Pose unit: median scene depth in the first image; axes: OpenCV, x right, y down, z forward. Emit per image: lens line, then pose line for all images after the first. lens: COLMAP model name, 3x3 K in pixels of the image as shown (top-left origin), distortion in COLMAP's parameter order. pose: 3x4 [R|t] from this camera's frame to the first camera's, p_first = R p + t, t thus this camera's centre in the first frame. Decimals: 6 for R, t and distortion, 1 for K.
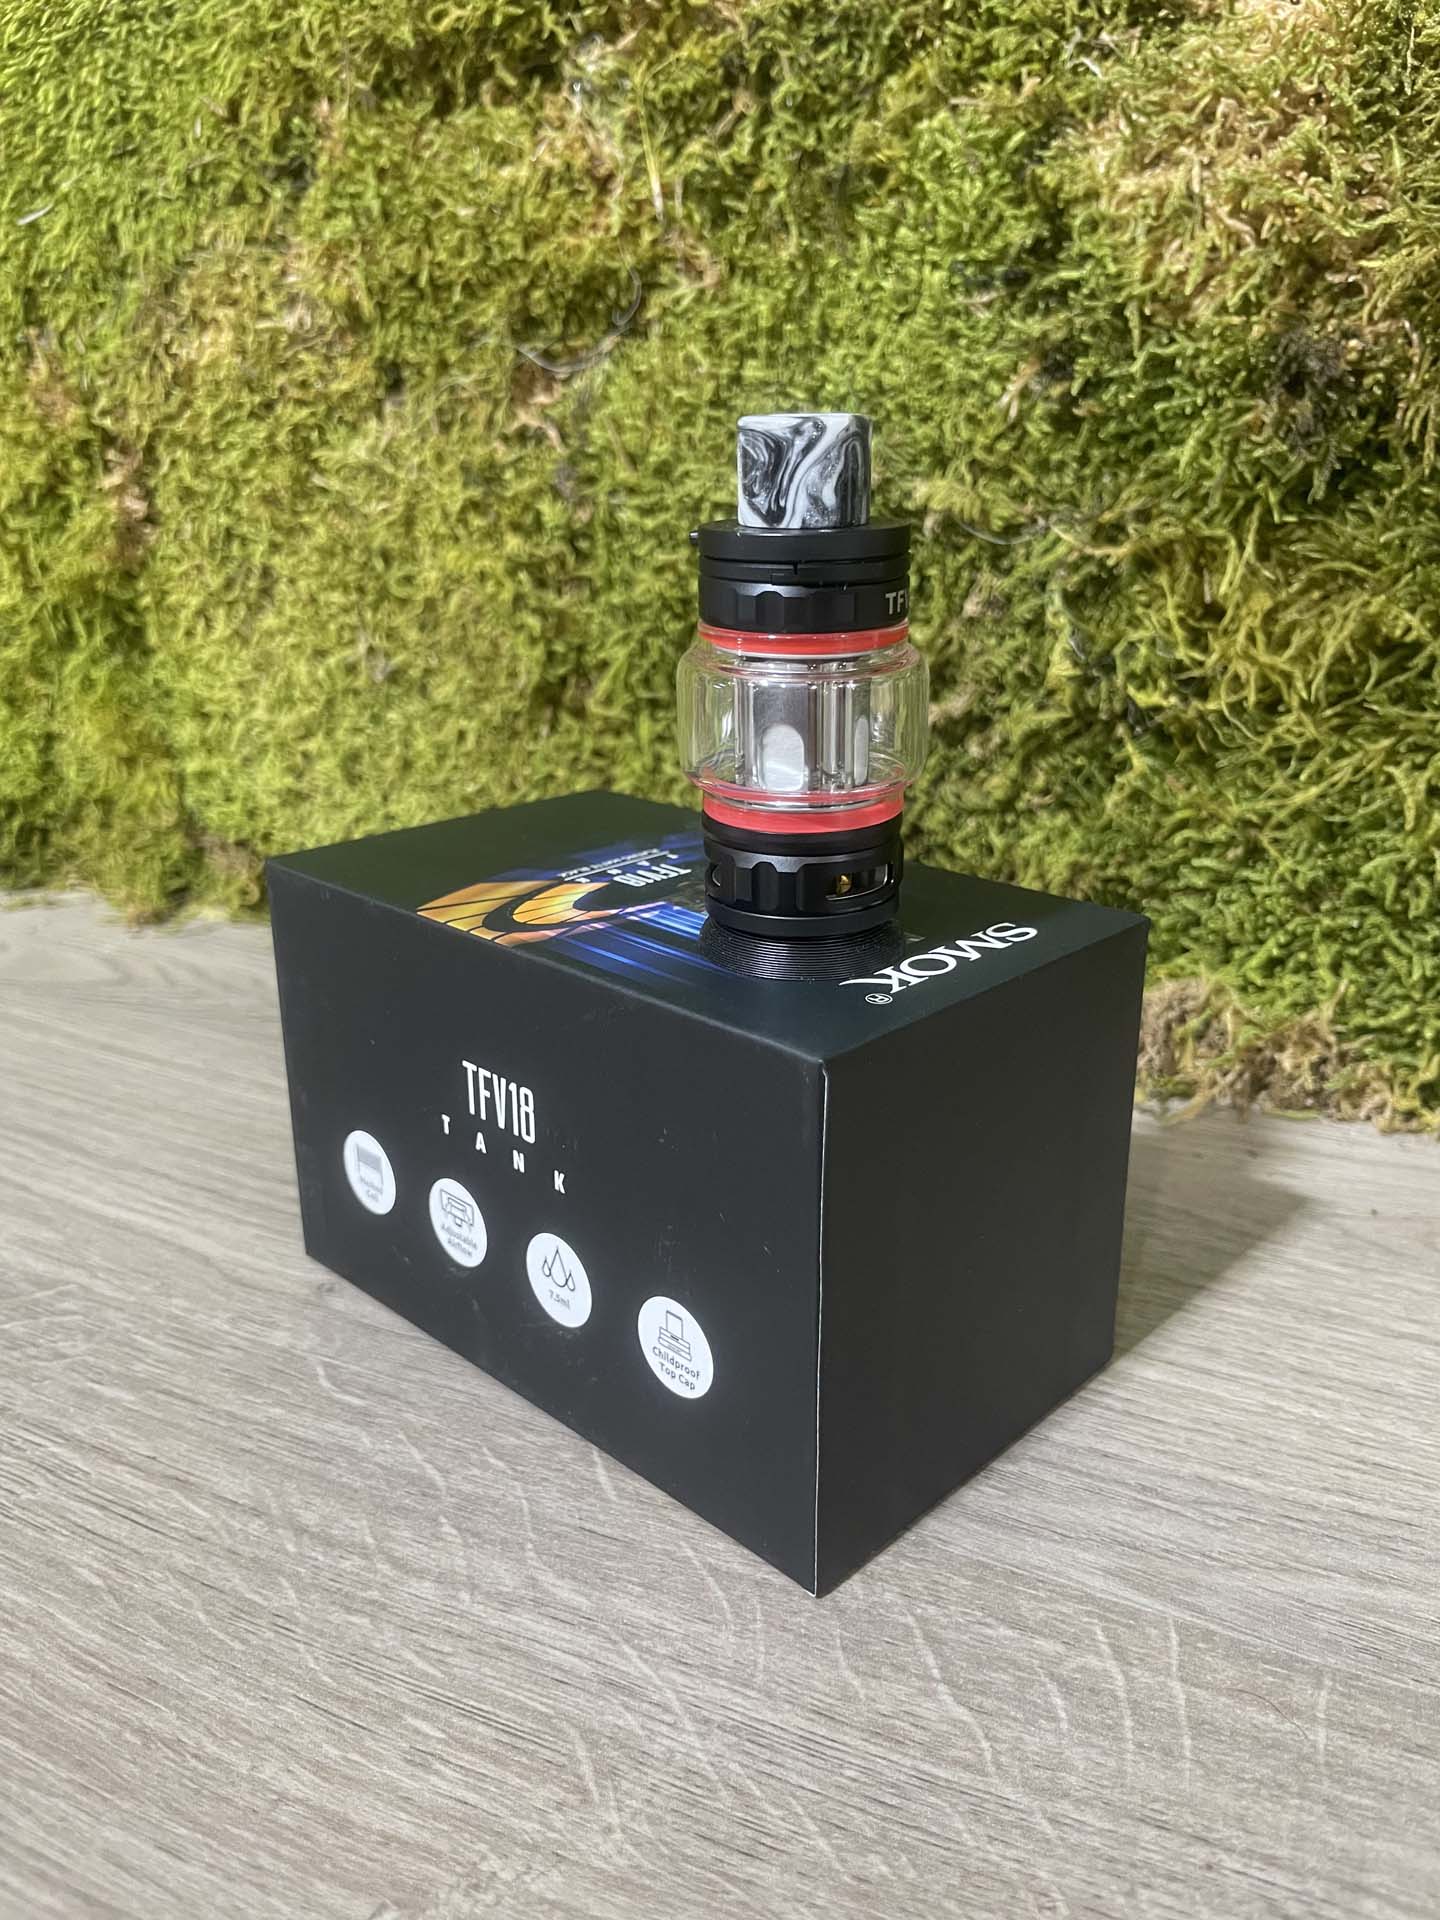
lens RADIAL K [[1490.4, 0, 721.7], [0, 1490.4, 951.0], [0, 0, 1]] dist [0.062157, -0.112916]
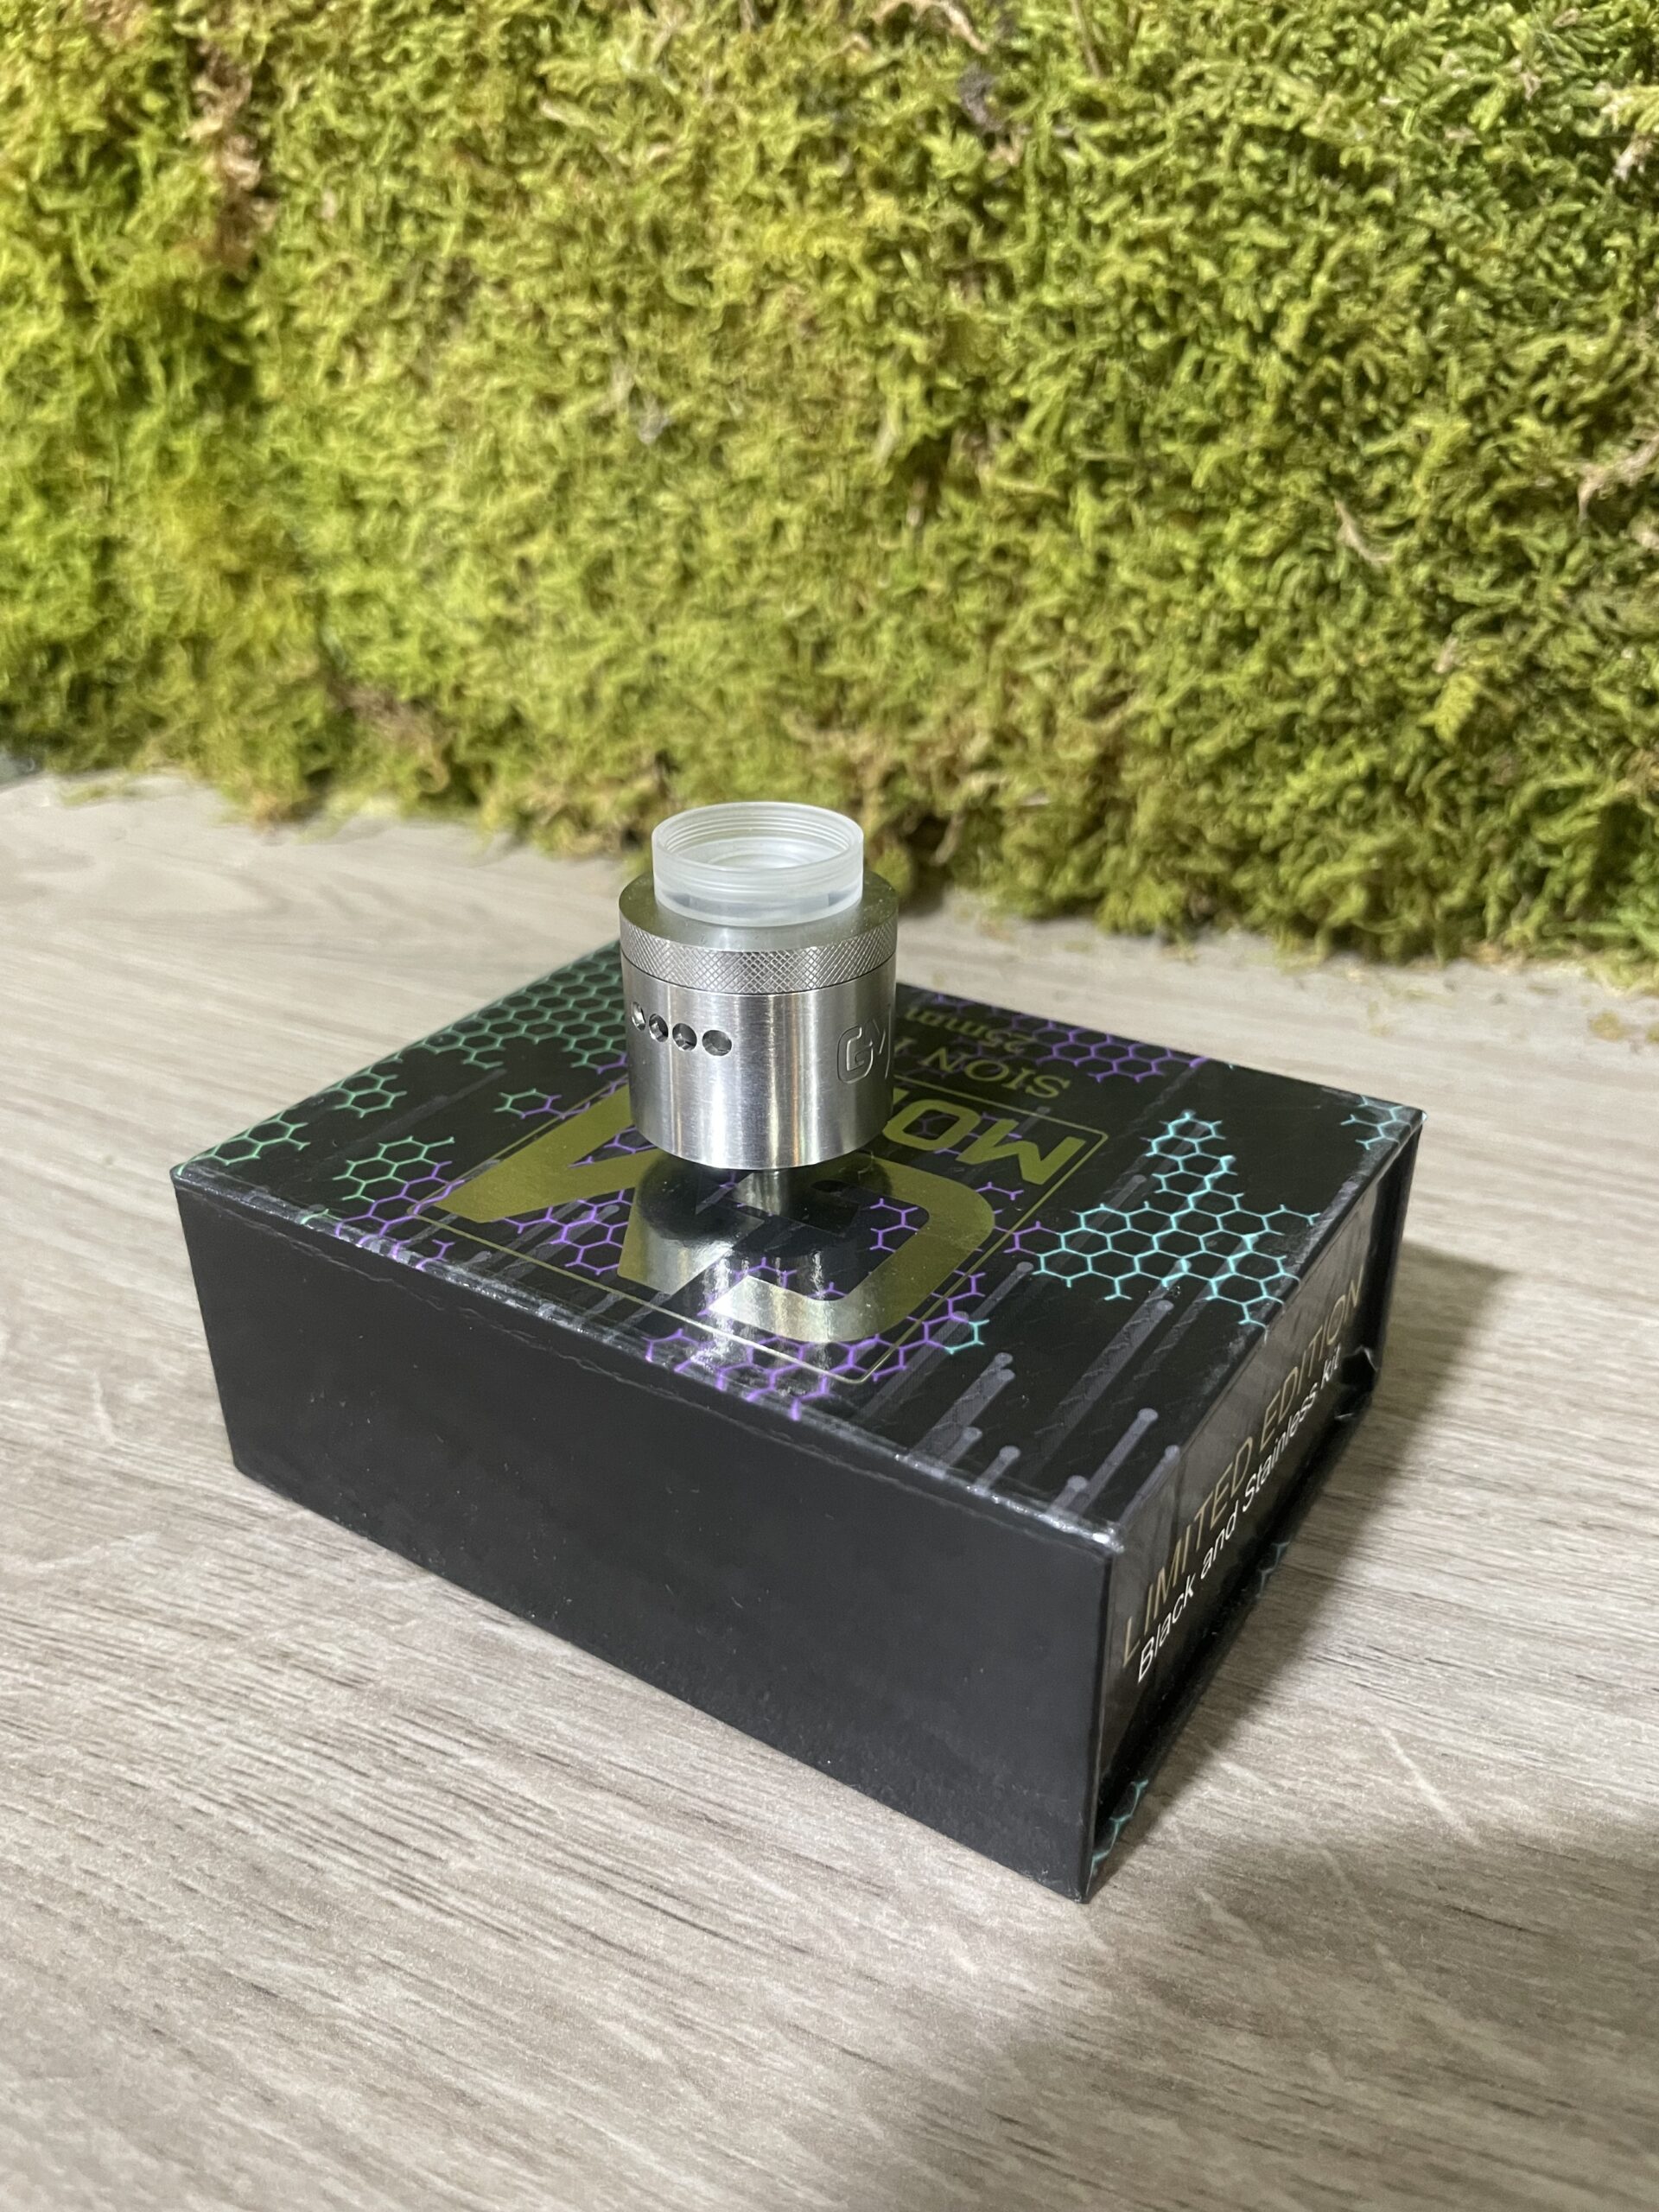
lens RADIAL K [[1734.2, 0, 827.0], [0, 1734.2, 1110.8], [0, 0, 1]] dist [0.055190, -0.114365]
pose [[0.999448, -0.017073, 0.028496, -0.199508], [0.012293, 0.987006, 0.160211, -0.016000], [-0.030861, -0.159772, 0.986671, 0.227063]]
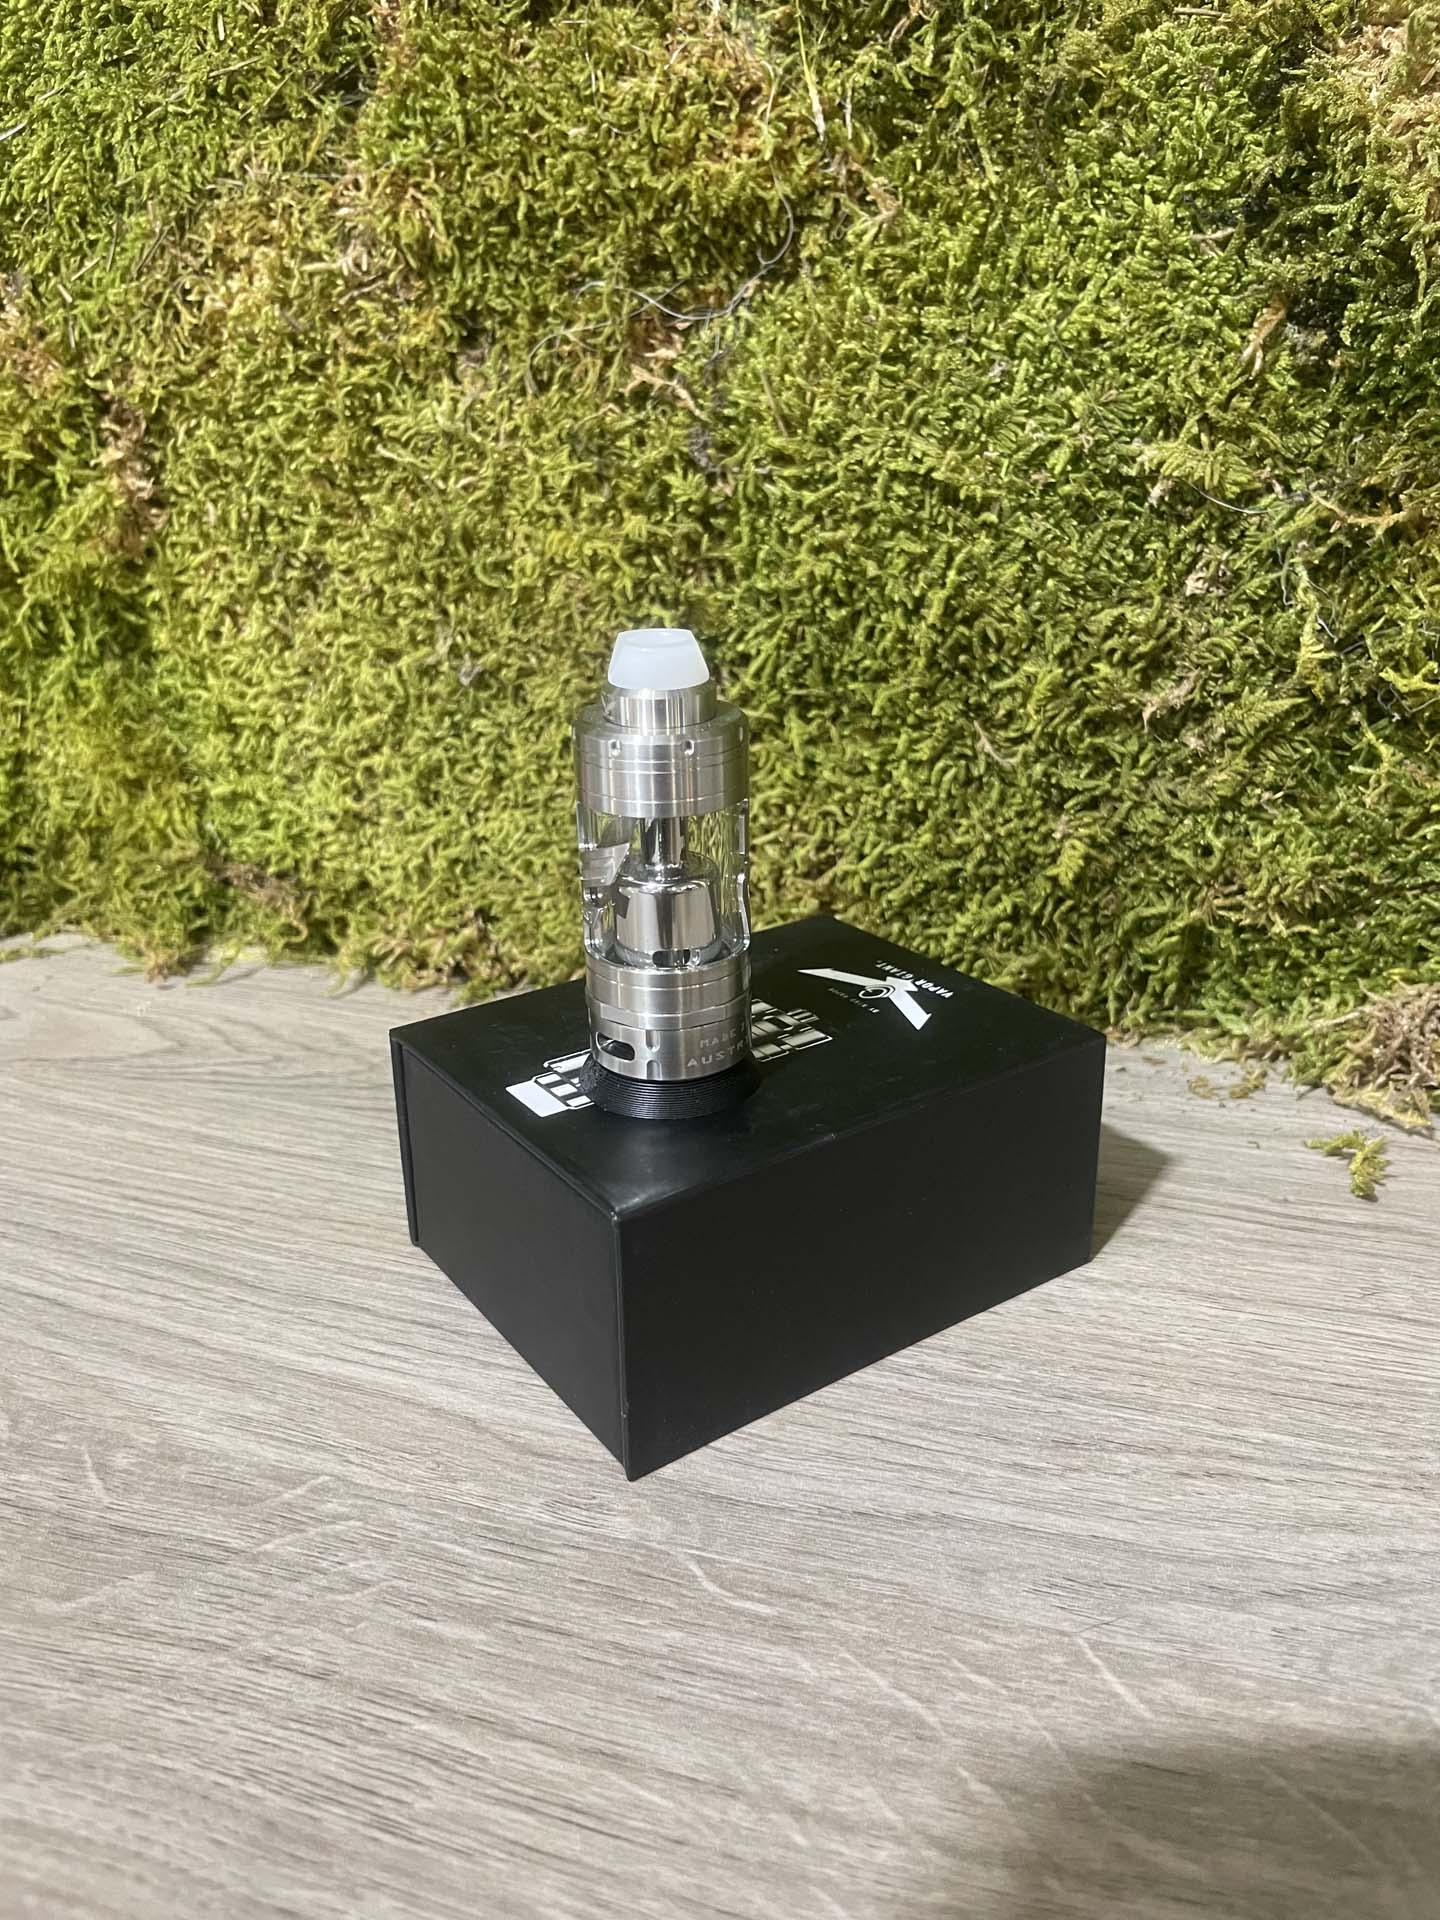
lens RADIAL K [[1485.5, 0, 725.9], [0, 1485.5, 953.9], [0, 0, 1]] dist [0.064966, -0.116594]
pose [[0.989741, -0.062069, 0.128689, -0.225117], [0.057082, 0.997482, 0.042093, -0.059276], [-0.130977, -0.034315, 0.990791, 0.134711]]
